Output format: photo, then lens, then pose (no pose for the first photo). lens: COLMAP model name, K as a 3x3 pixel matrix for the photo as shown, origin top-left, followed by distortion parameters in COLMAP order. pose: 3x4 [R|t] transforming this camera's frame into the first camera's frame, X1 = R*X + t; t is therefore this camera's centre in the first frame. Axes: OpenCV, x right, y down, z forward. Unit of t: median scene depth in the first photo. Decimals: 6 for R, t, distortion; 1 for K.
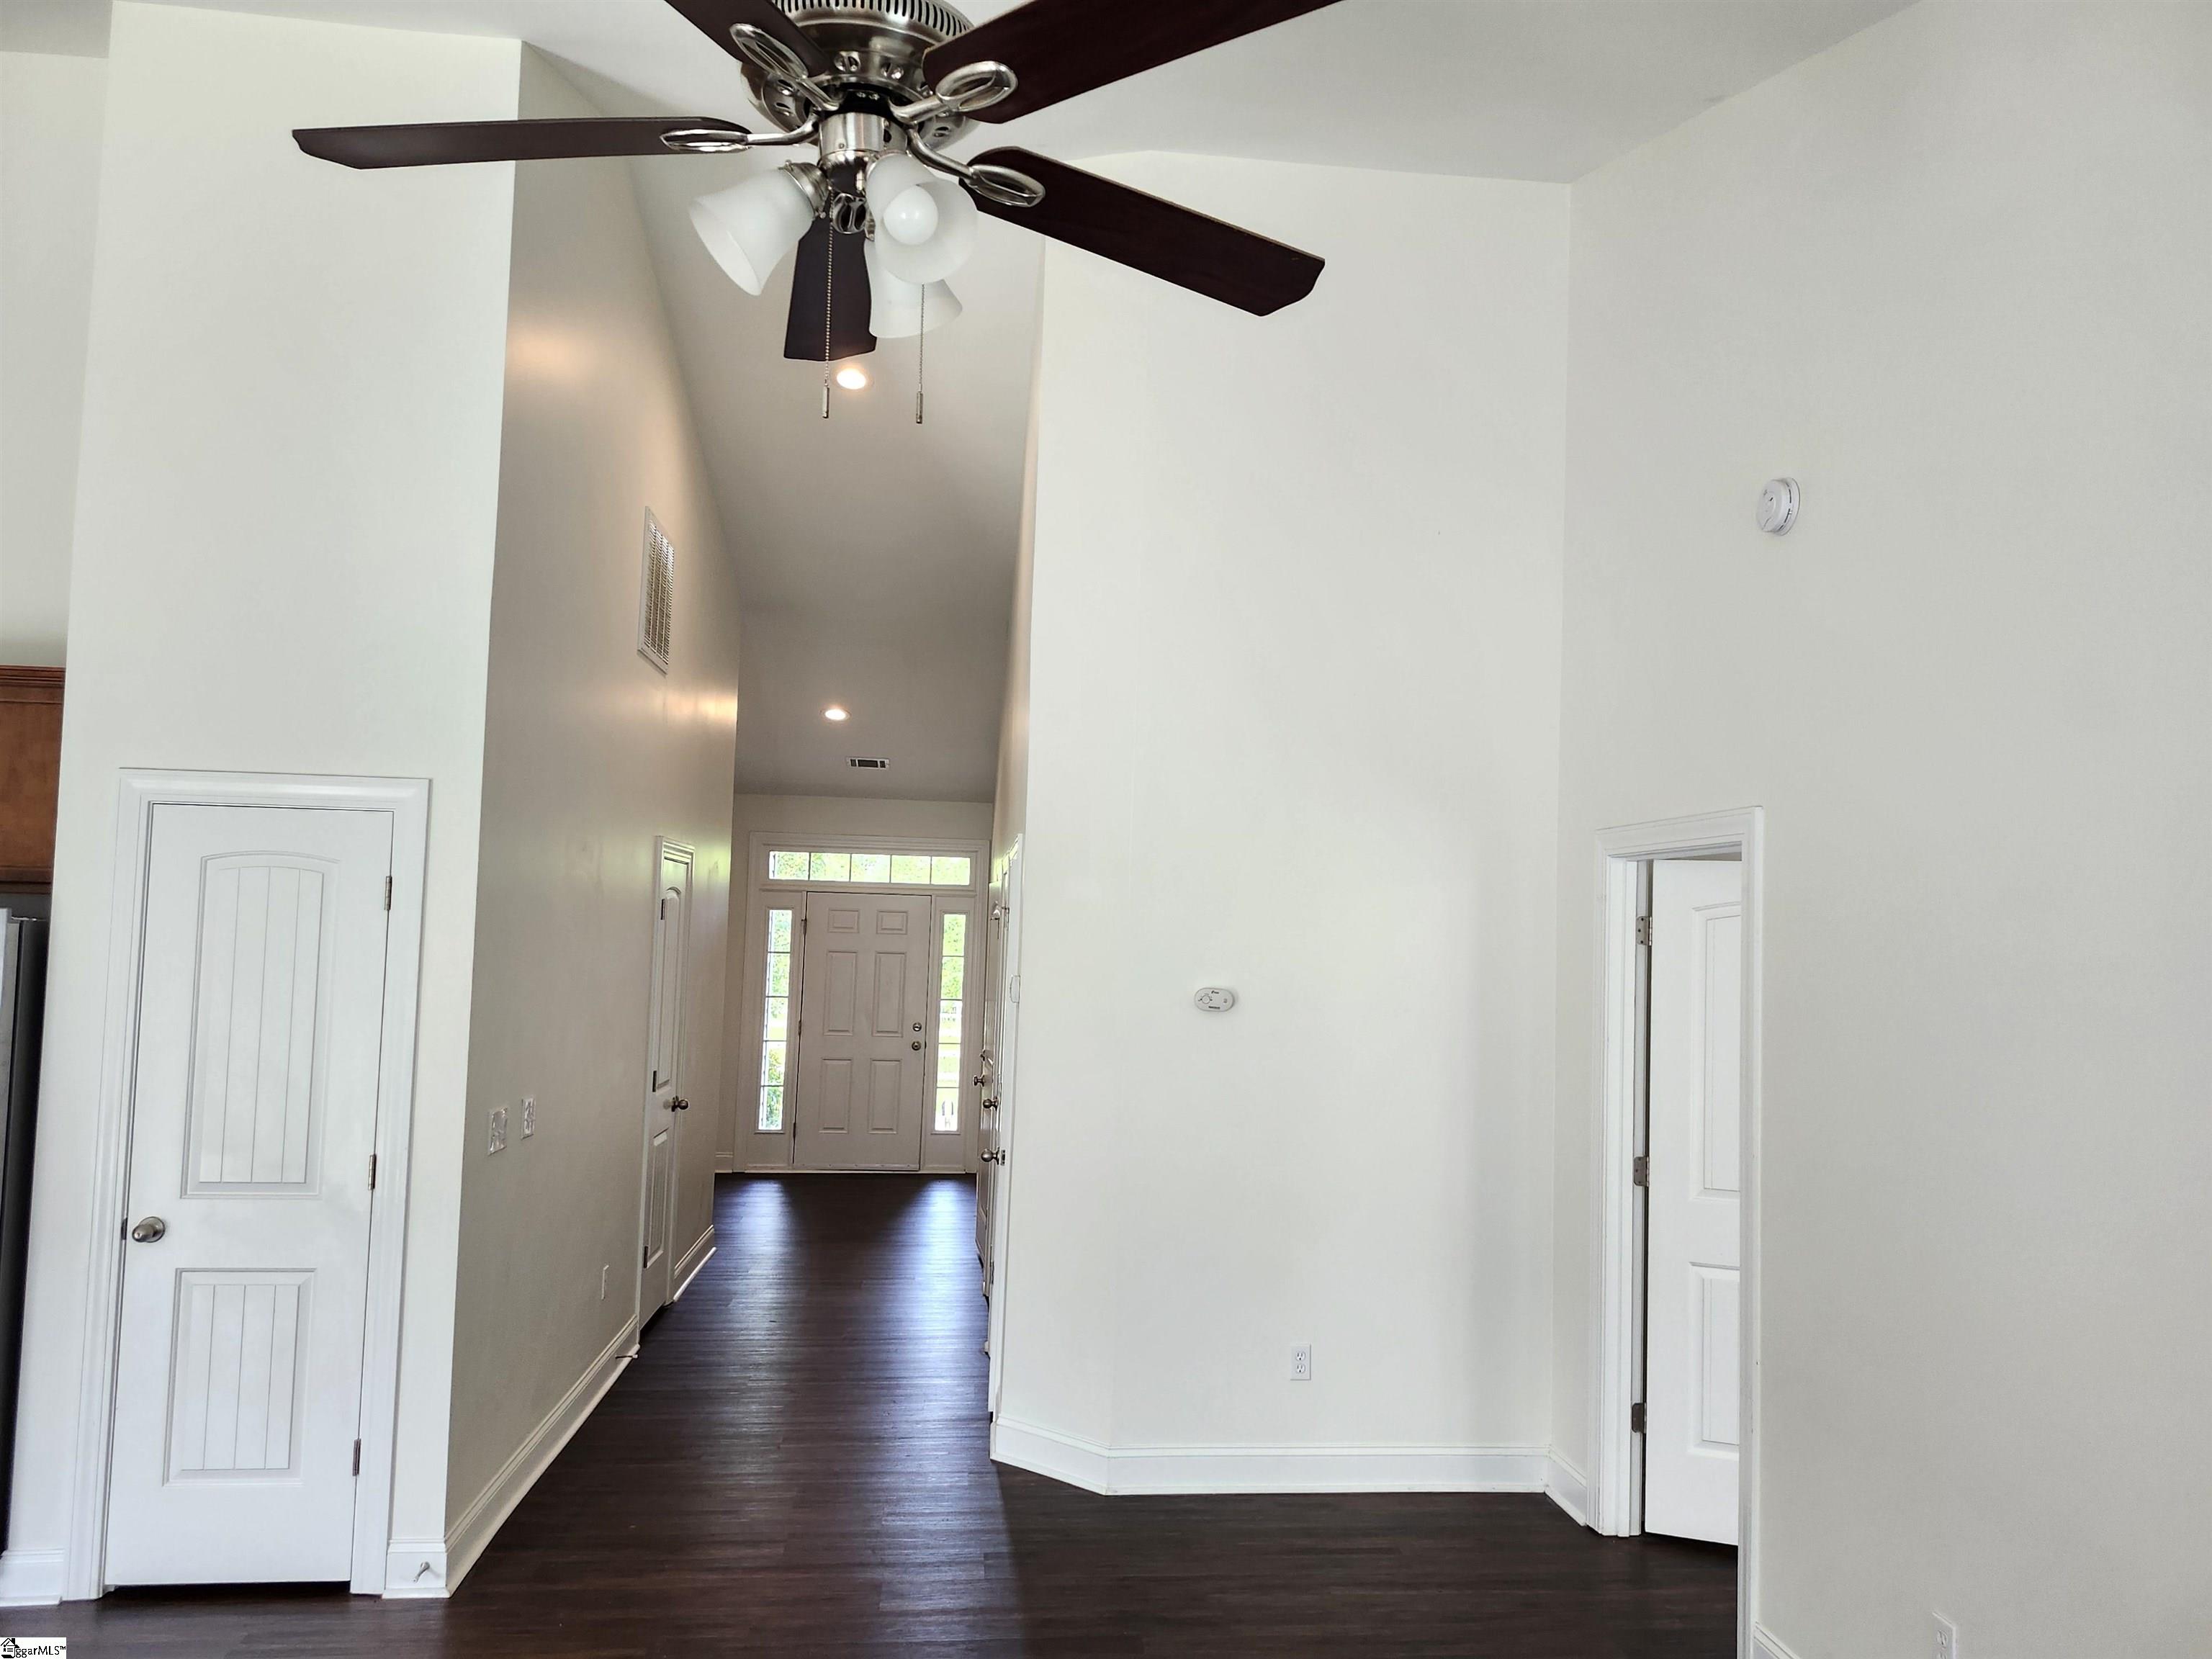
lens RADIAL K [[1566.1, 0, 1107.4], [0, 1566.1, 842.0], [0, 0, 1]] dist [0.010435, 0.002287]
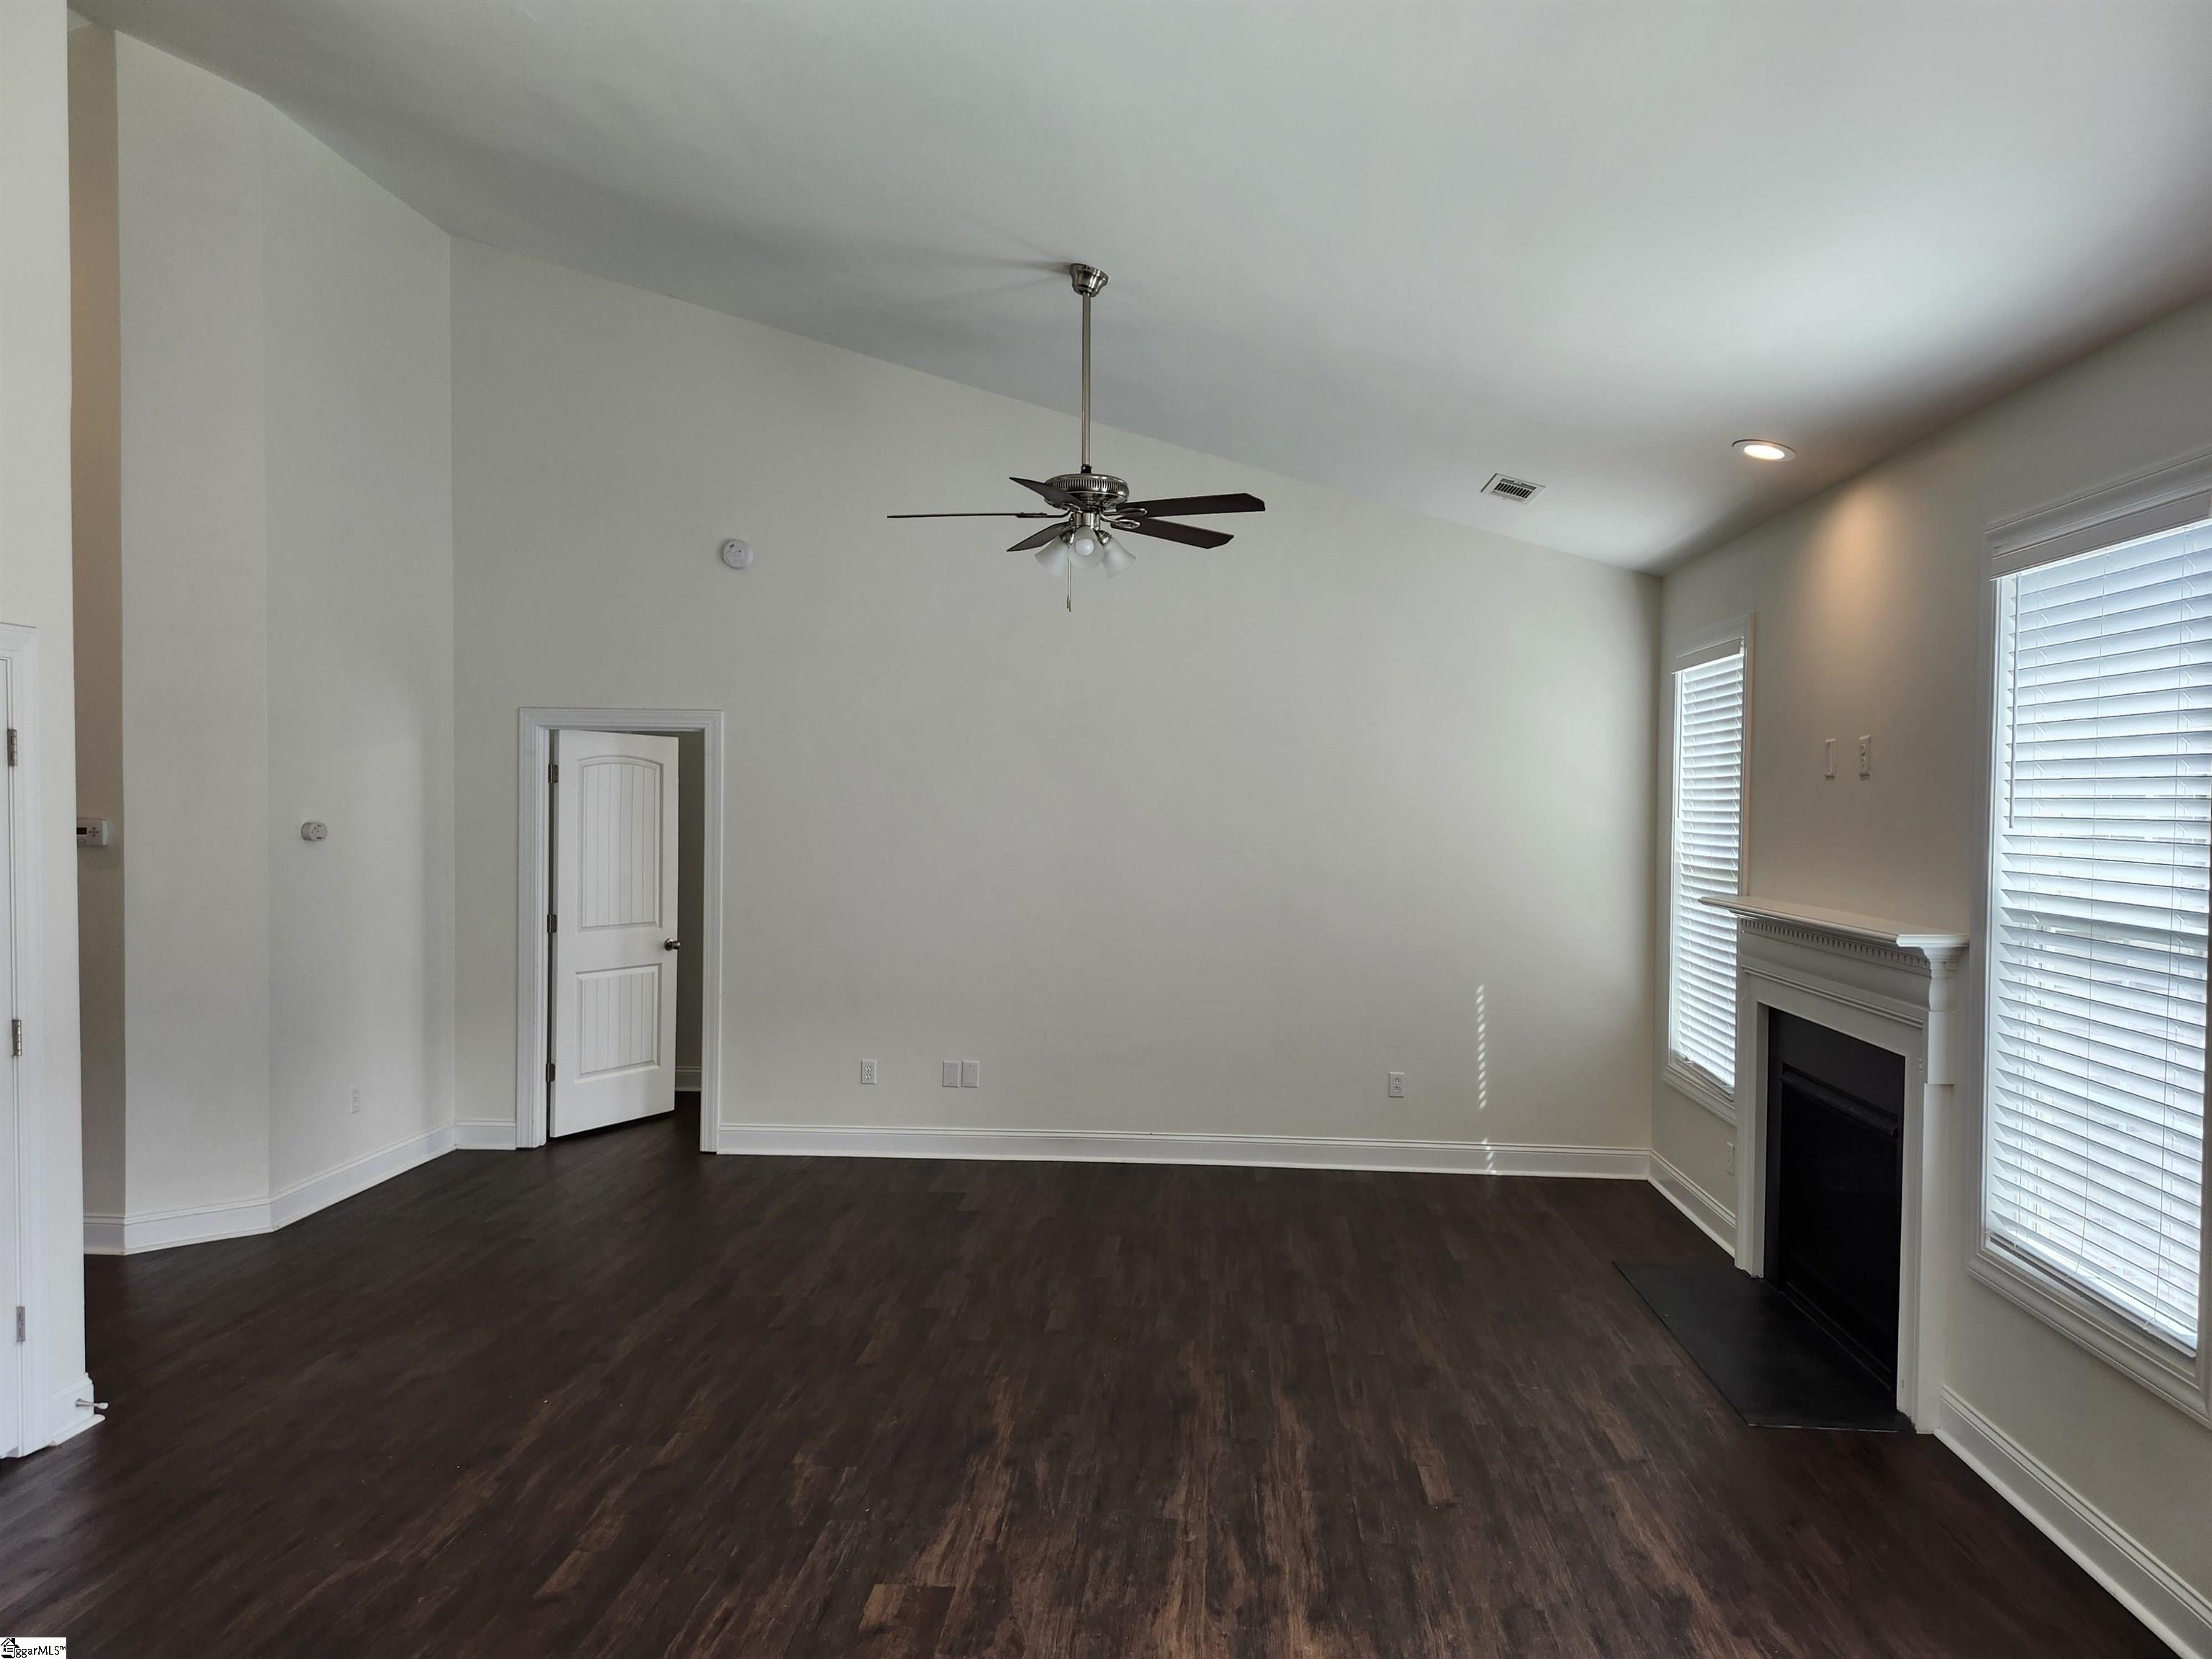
lens RADIAL K [[1566.1, 0, 1108.2], [0, 1566.1, 825.2], [0, 0, 1]] dist [0.010435, 0.002287]
pose [[0.171672, -0.038090, 0.984418, -1.091795], [-0.055657, 0.997281, 0.048294, -0.000580], [-0.983581, -0.063081, 0.169085, 0.159197]]
